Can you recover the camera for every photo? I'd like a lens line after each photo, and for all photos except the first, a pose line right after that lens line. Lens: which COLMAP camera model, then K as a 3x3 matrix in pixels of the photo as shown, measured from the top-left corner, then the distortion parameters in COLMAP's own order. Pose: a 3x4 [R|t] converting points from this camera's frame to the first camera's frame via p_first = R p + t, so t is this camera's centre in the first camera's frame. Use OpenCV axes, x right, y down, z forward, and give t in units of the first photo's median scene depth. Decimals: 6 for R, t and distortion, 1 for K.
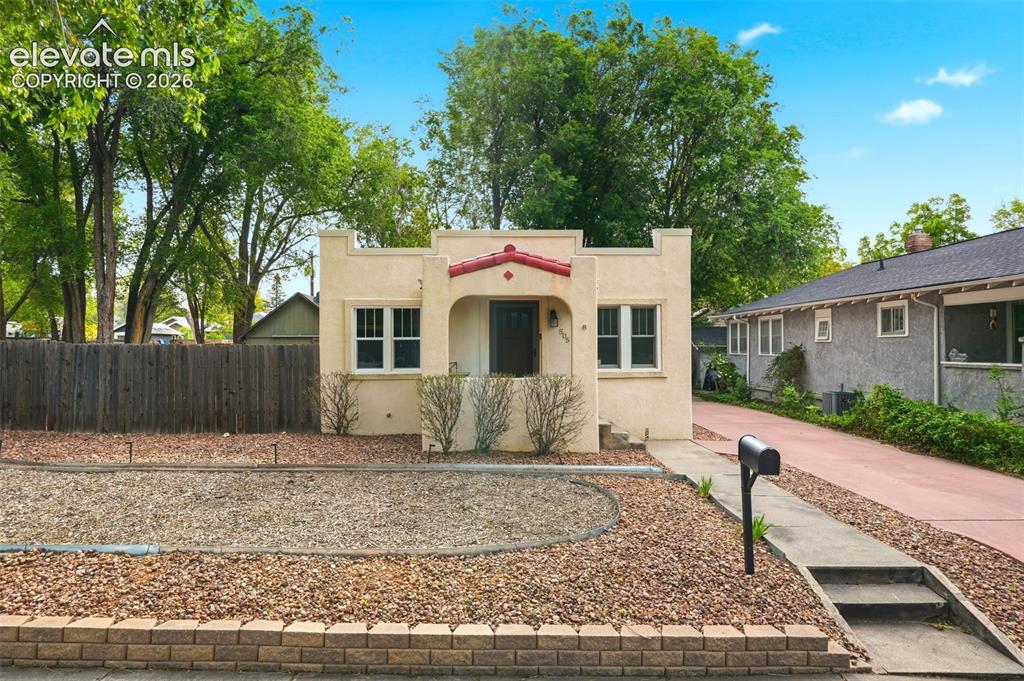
lens RADIAL K [[591.4, 0, 512.0], [0, 591.4, 340.5], [0, 0, 1]] dist [-0.002020, 0.001399]
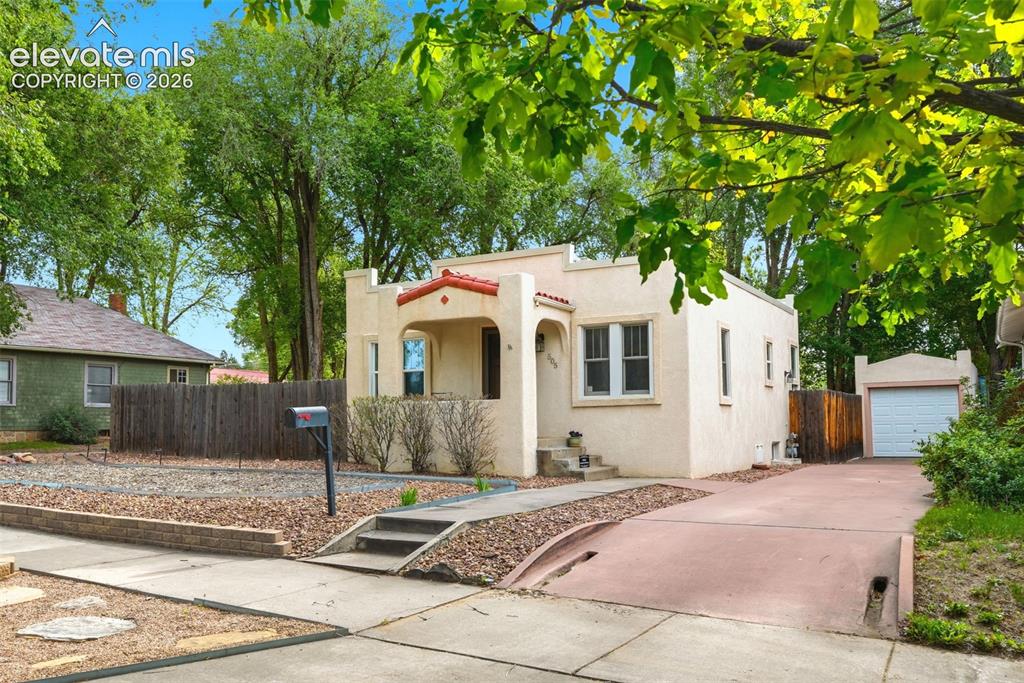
lens RADIAL K [[854.9, 0, 512.0], [0, 854.9, 387.4], [0, 0, 1]] dist [0.003232, 0.004343]
pose [[0.859184, -0.028086, -0.510895, 0.717787], [0.010214, 0.999235, -0.037755, 0.083161], [0.511565, 0.027220, 0.858814, -0.169285]]
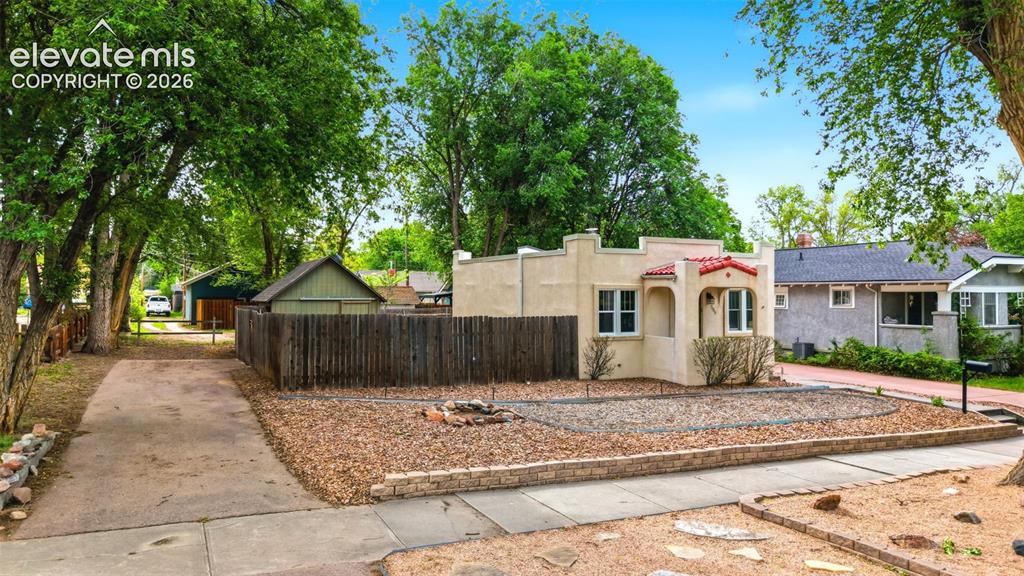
lens RADIAL K [[688.1, 0, 512.0], [0, 688.1, 288.0], [0, 0, 1]] dist [0.061842, -0.001982]
pose [[0.904584, 0.011901, 0.426129, -1.164824], [-0.010926, 0.999929, -0.004734, -0.049796], [-0.426155, -0.000374, 0.904650, -0.407877]]
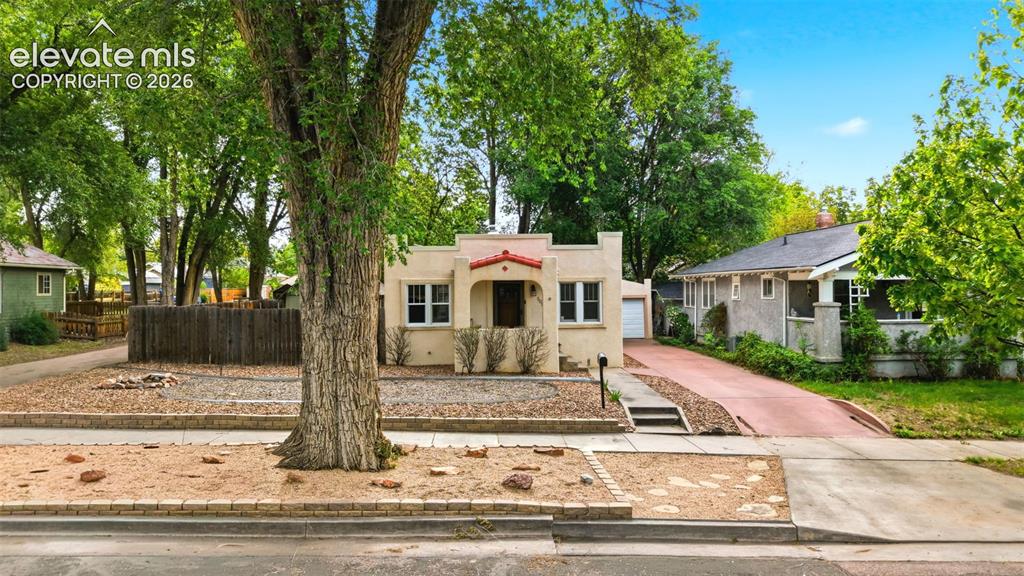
lens RADIAL K [[688.1, 0, 512.0], [0, 688.1, 288.0], [0, 0, 1]] dist [0.061842, -0.001982]
pose [[0.999969, -0.004959, 0.006088, 0.001417], [0.004891, 0.999926, 0.011128, -0.065023], [-0.006143, -0.011098, 0.999920, -0.835134]]
